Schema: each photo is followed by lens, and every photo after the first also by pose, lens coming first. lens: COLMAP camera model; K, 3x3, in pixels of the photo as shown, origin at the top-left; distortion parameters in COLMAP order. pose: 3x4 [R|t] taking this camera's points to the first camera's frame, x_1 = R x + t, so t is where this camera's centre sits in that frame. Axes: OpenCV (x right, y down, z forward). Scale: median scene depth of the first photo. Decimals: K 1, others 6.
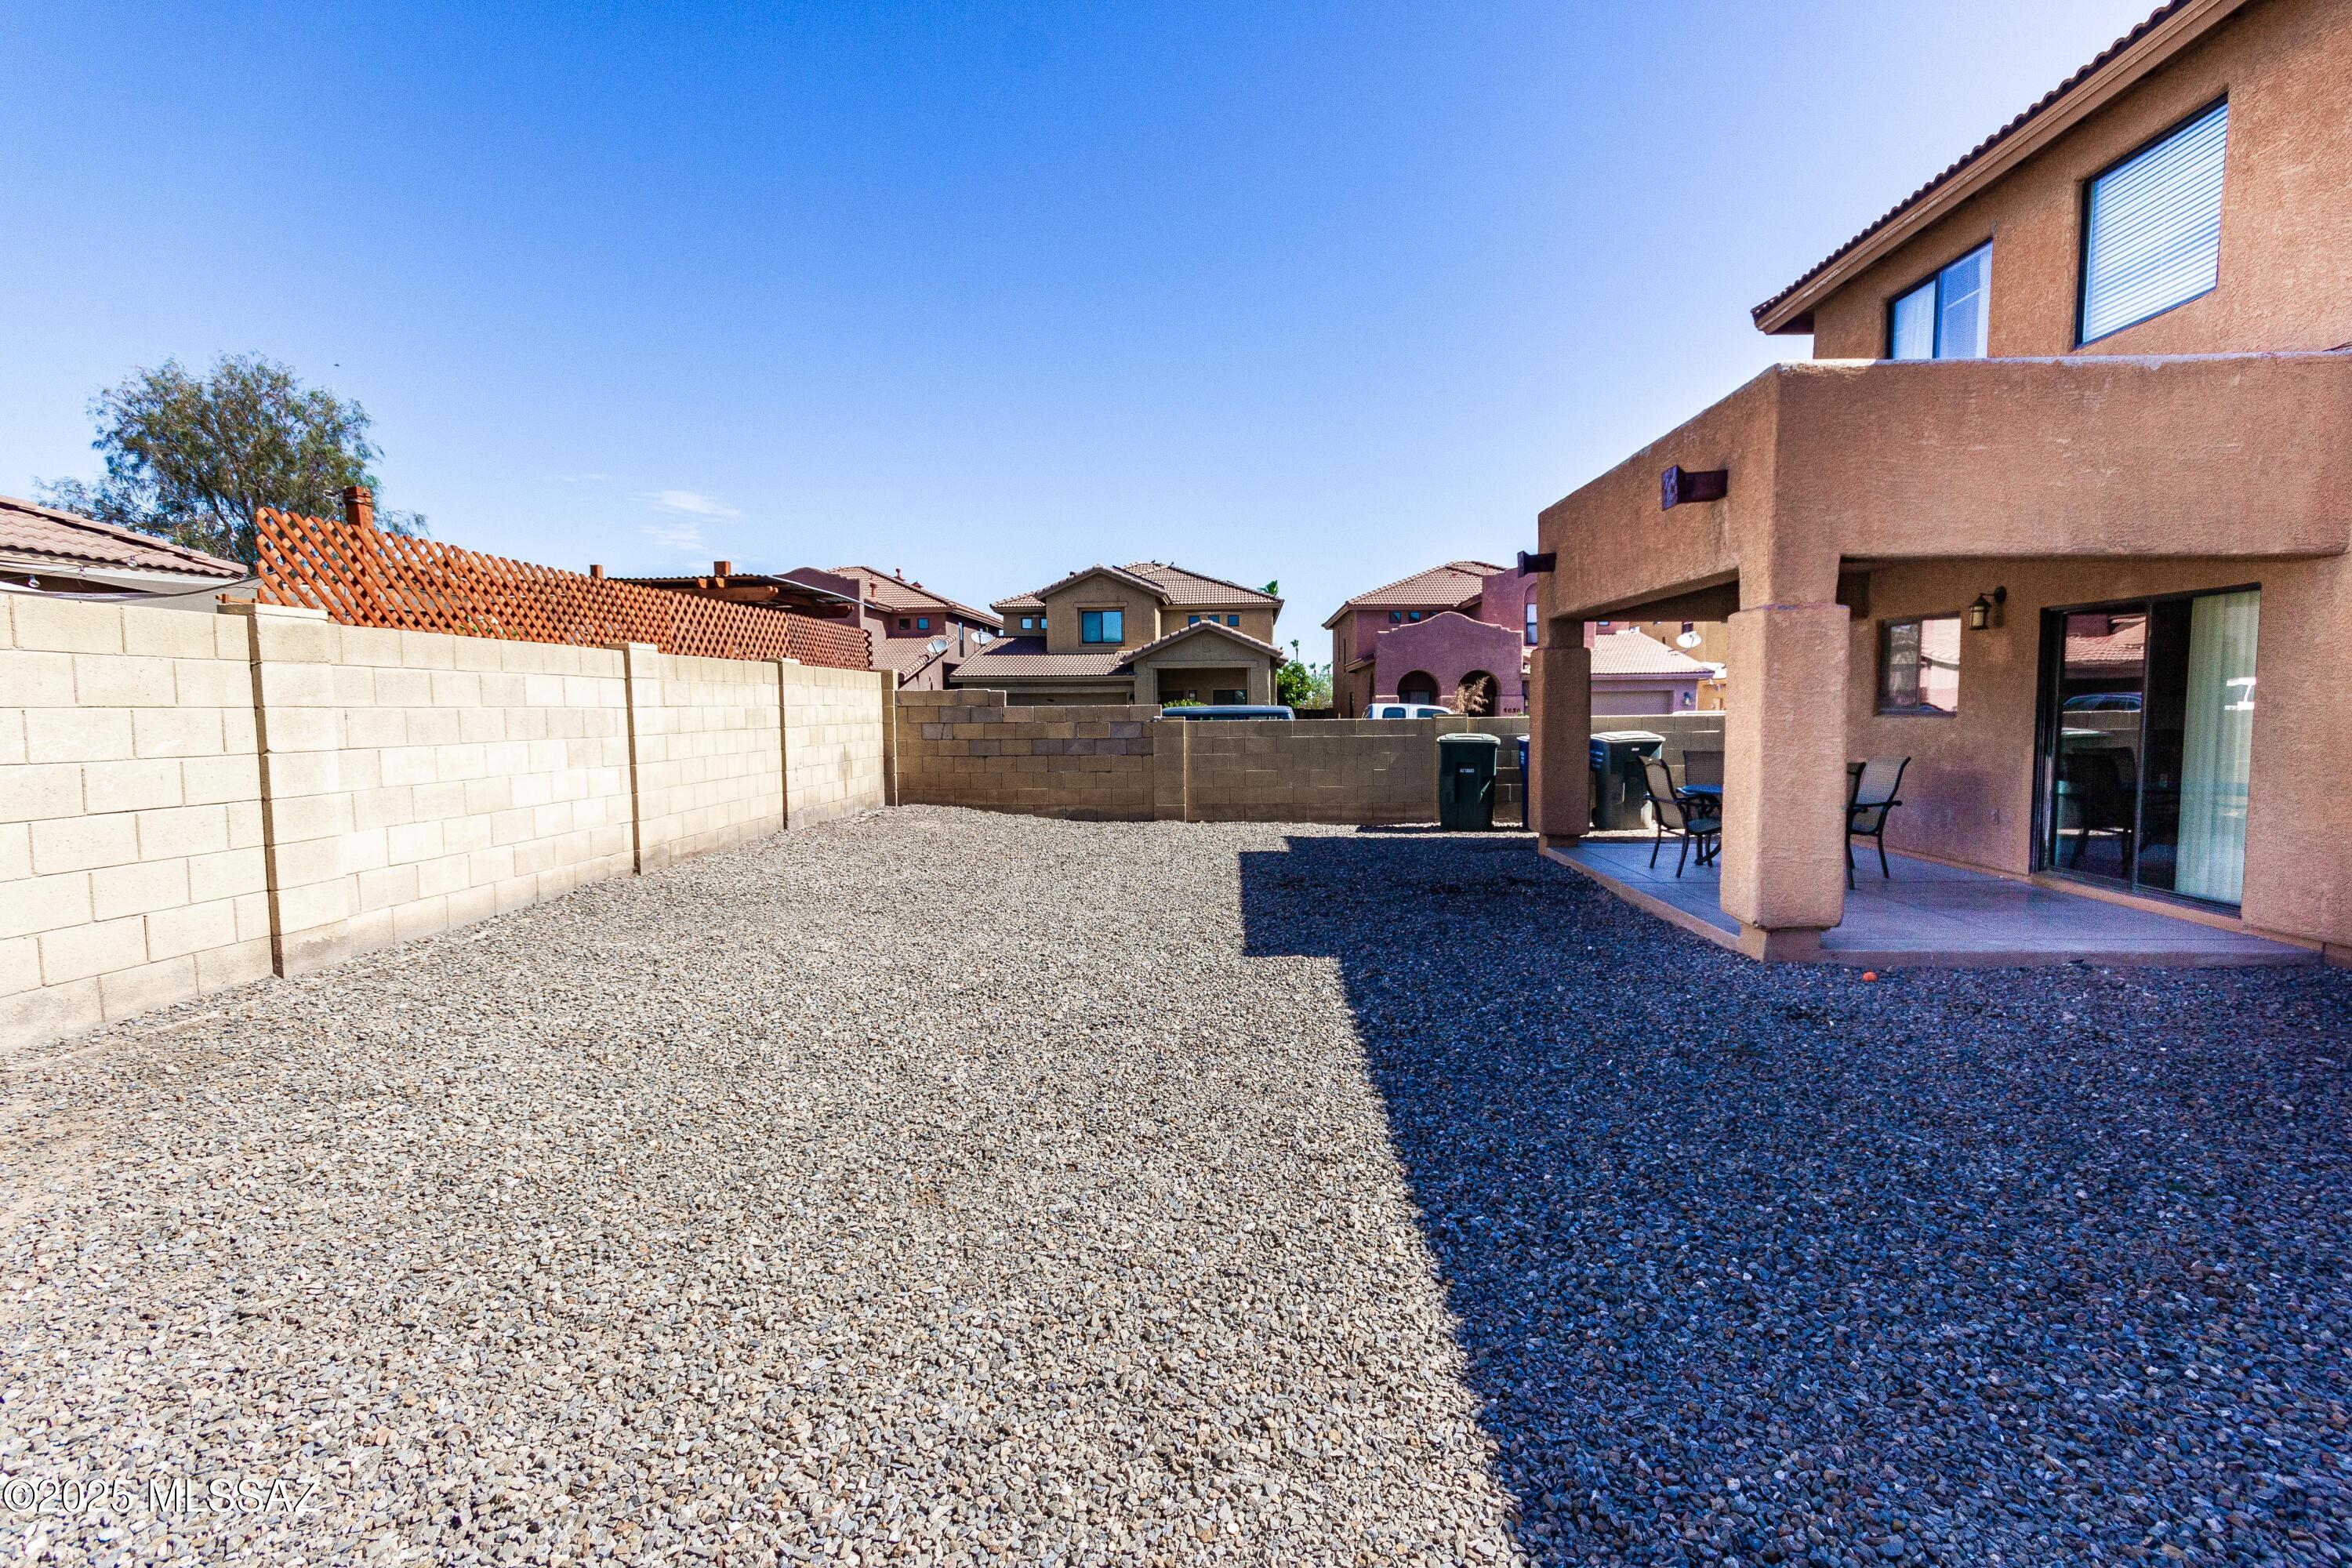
lens RADIAL K [[1099.6, 0, 1176.0], [0, 1099.6, 784.0], [0, 0, 1]] dist [0.001844, 0.000956]
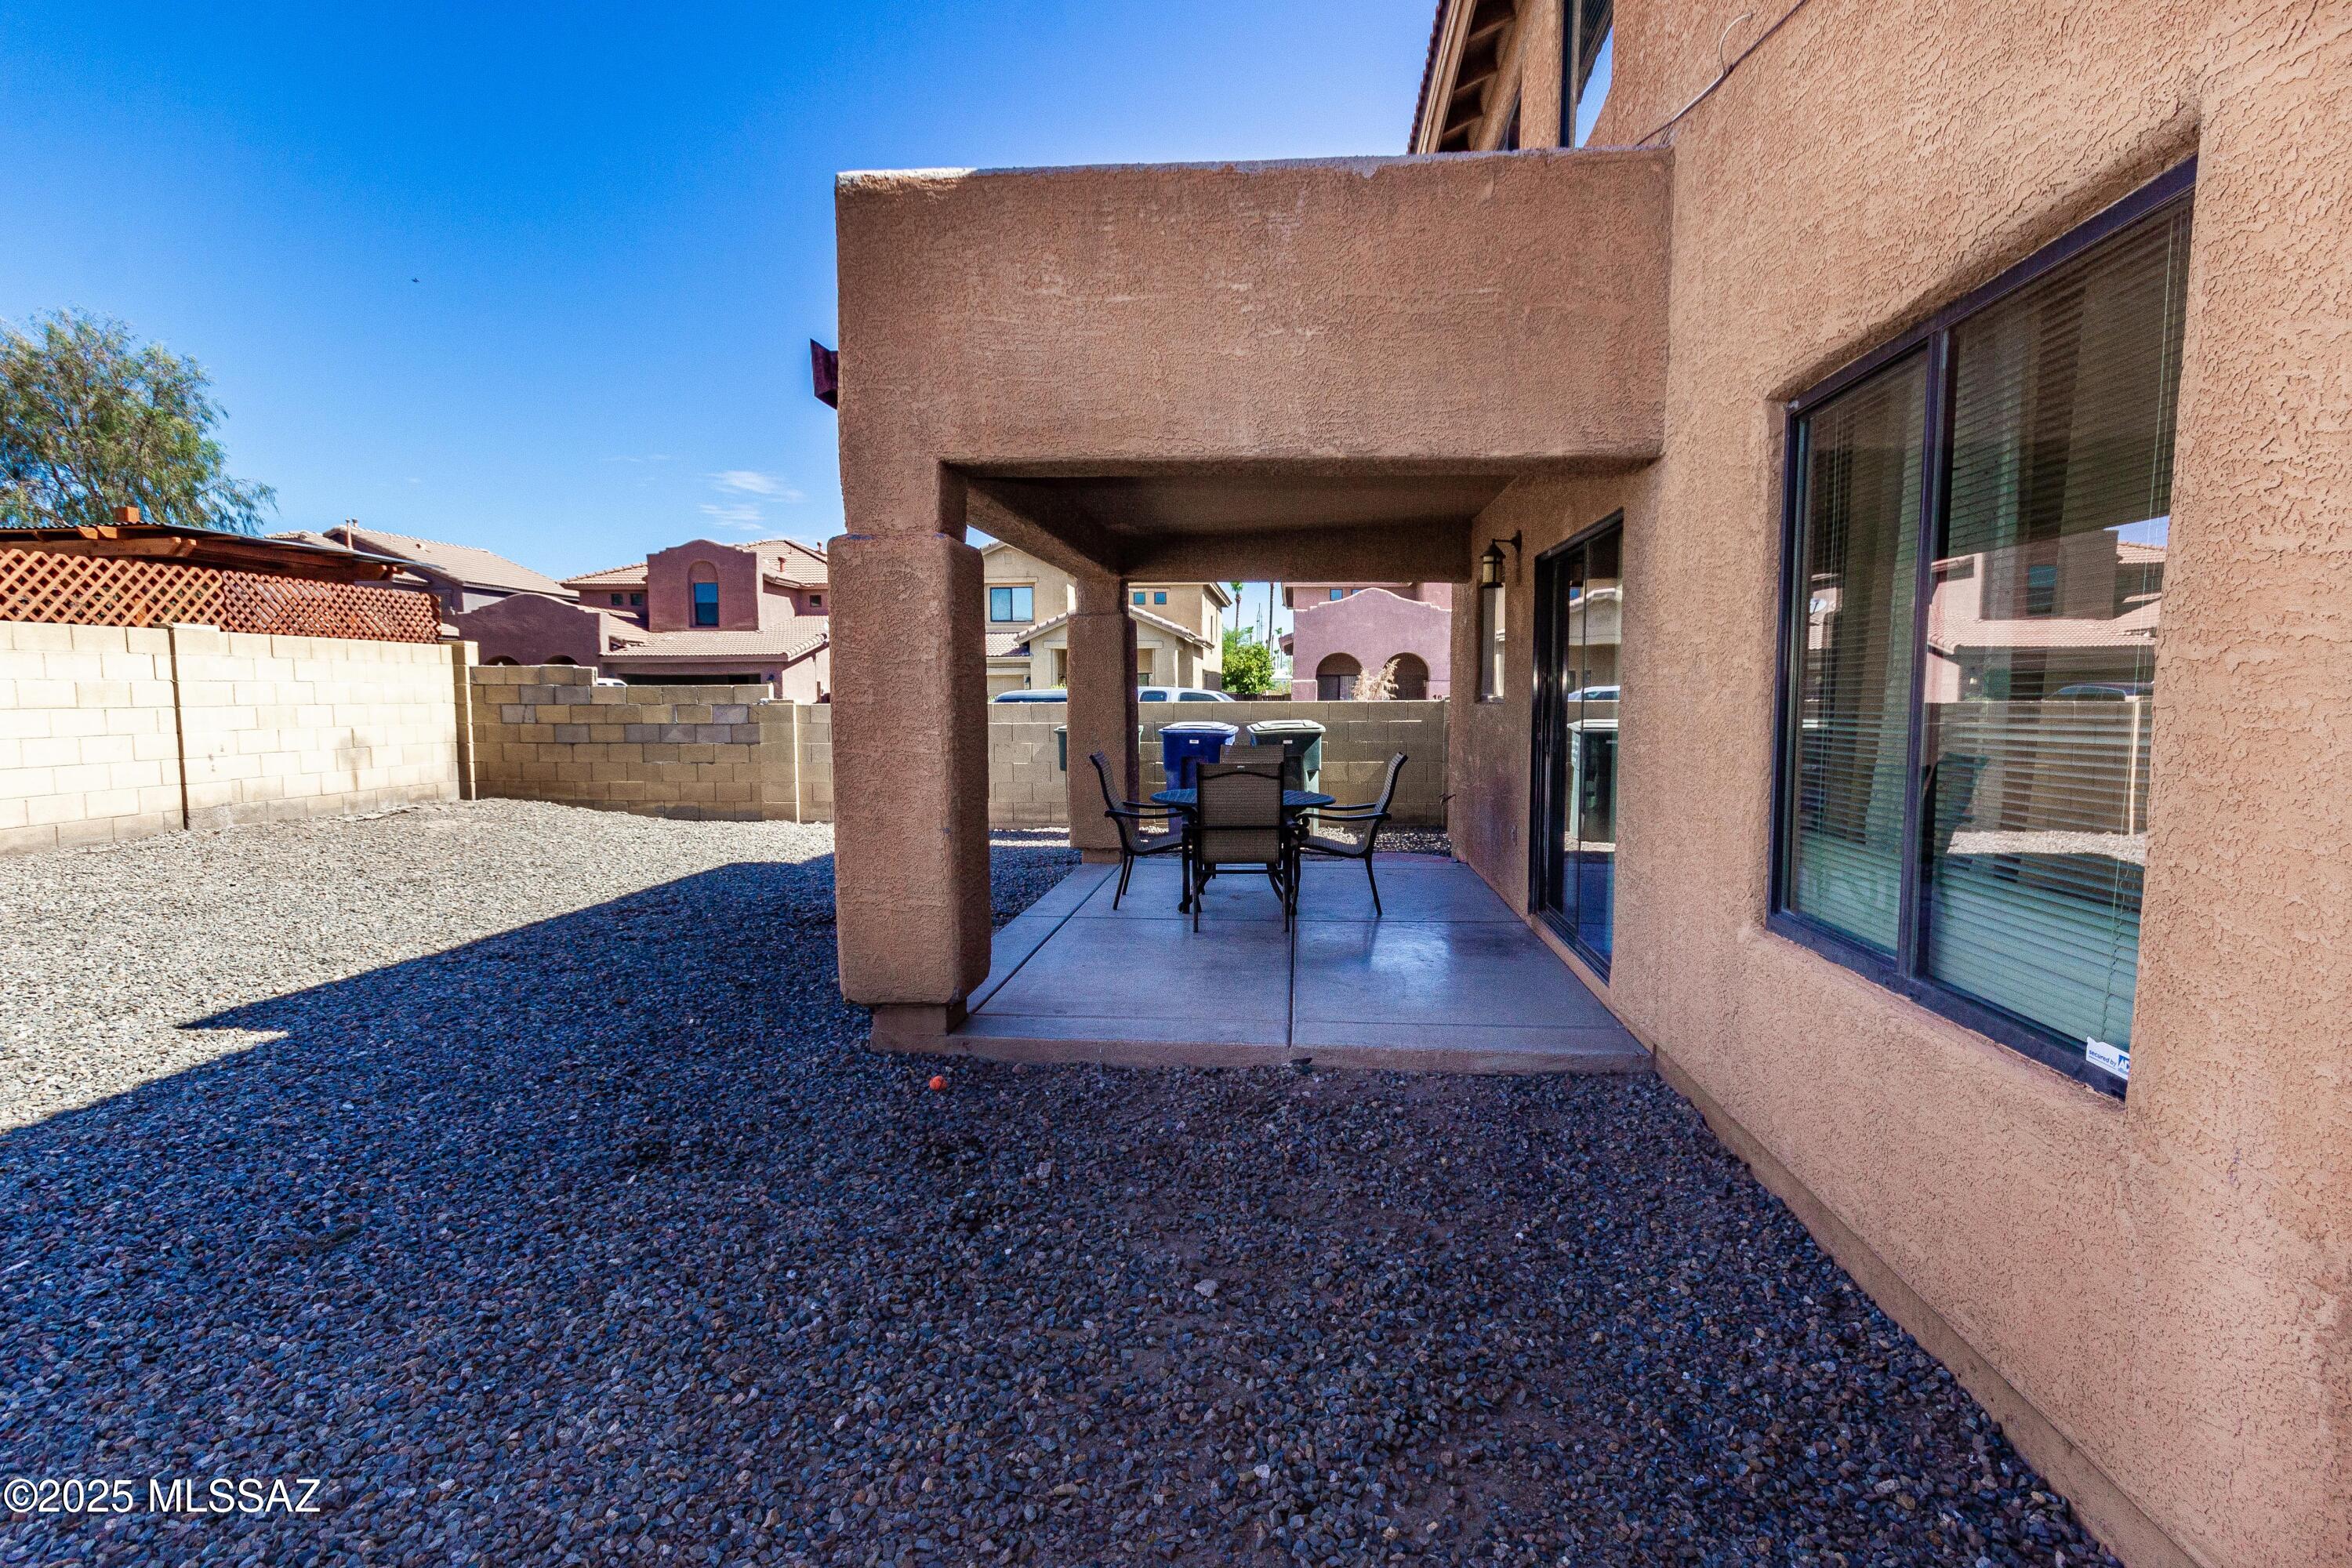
lens RADIAL K [[1141.9, 0, 1176.0], [0, 1141.9, 784.0], [0, 0, 1]] dist [0.003428, 0.000576]
pose [[0.999269, 0.009928, -0.036929, 0.454180], [-0.009567, 0.999905, 0.009960, -0.009495], [0.037024, -0.009600, 0.999268, 0.173359]]
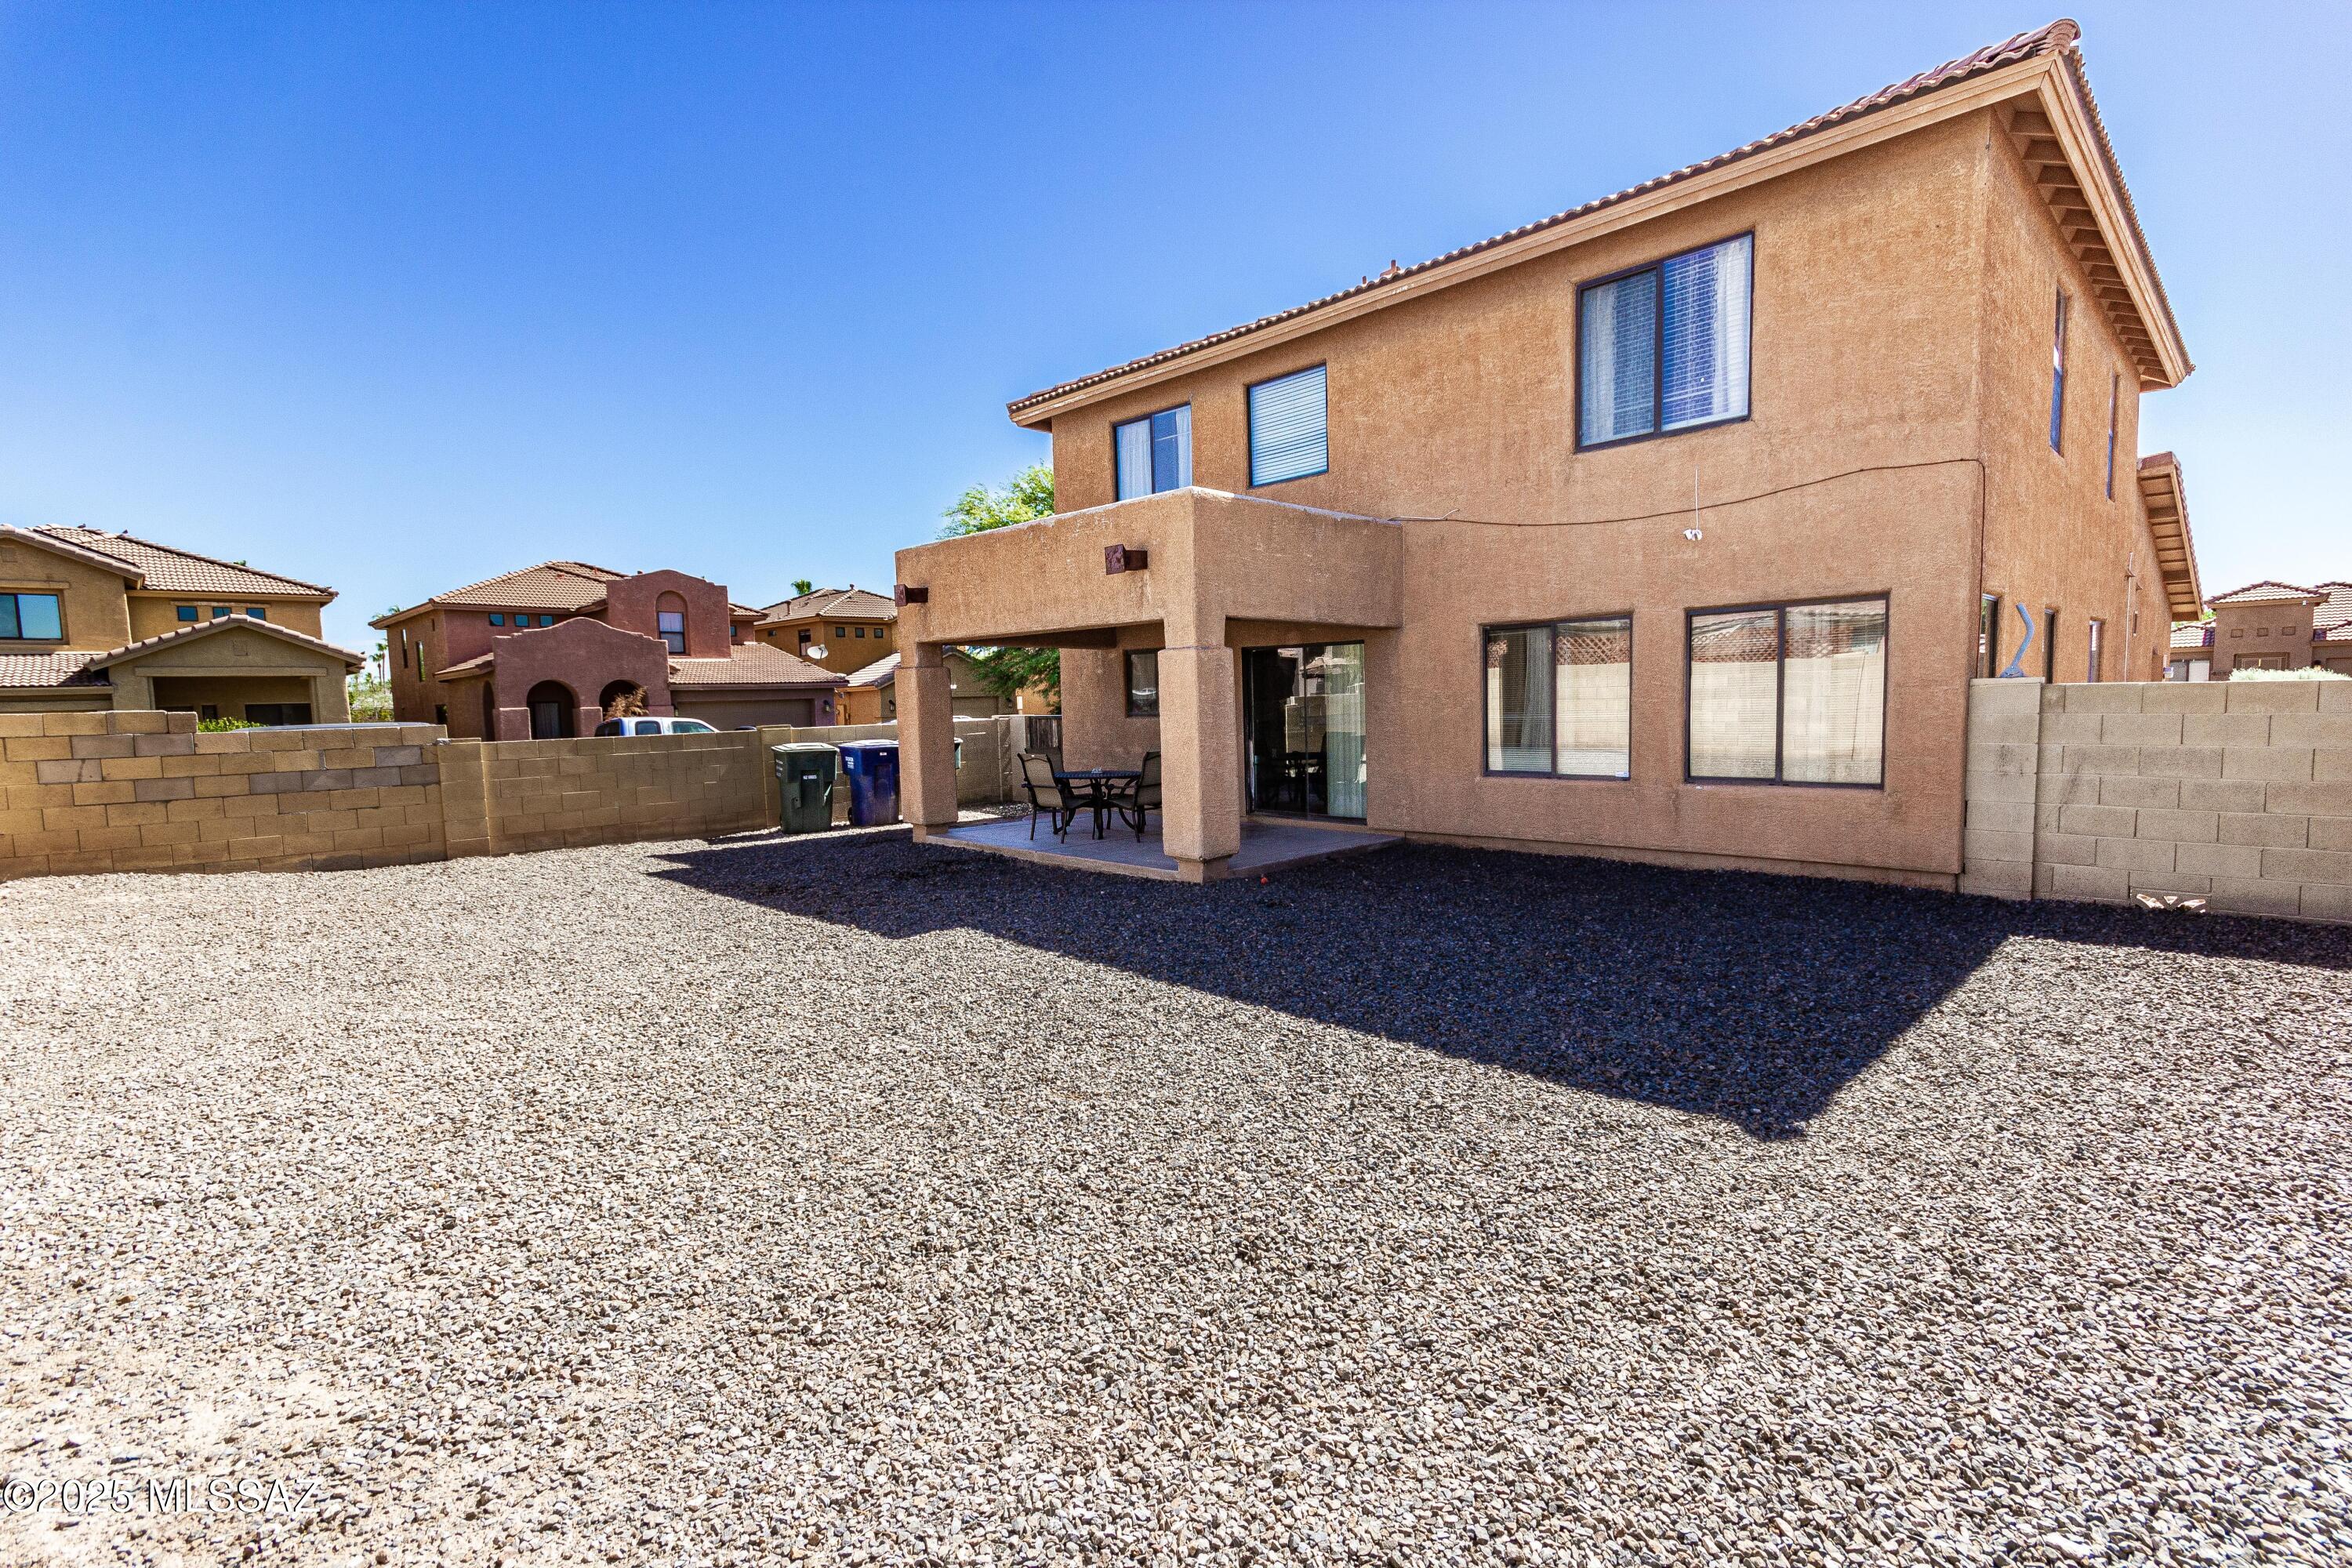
lens RADIAL K [[1097.6, 0, 1176.0], [0, 1097.6, 784.0], [0, 0, 1]] dist [-0.002639, -0.000318]
pose [[0.679901, -0.067724, 0.730170, -0.342918], [0.072266, 0.997067, 0.025188, -0.008130], [-0.729734, 0.035642, 0.682802, -0.002199]]
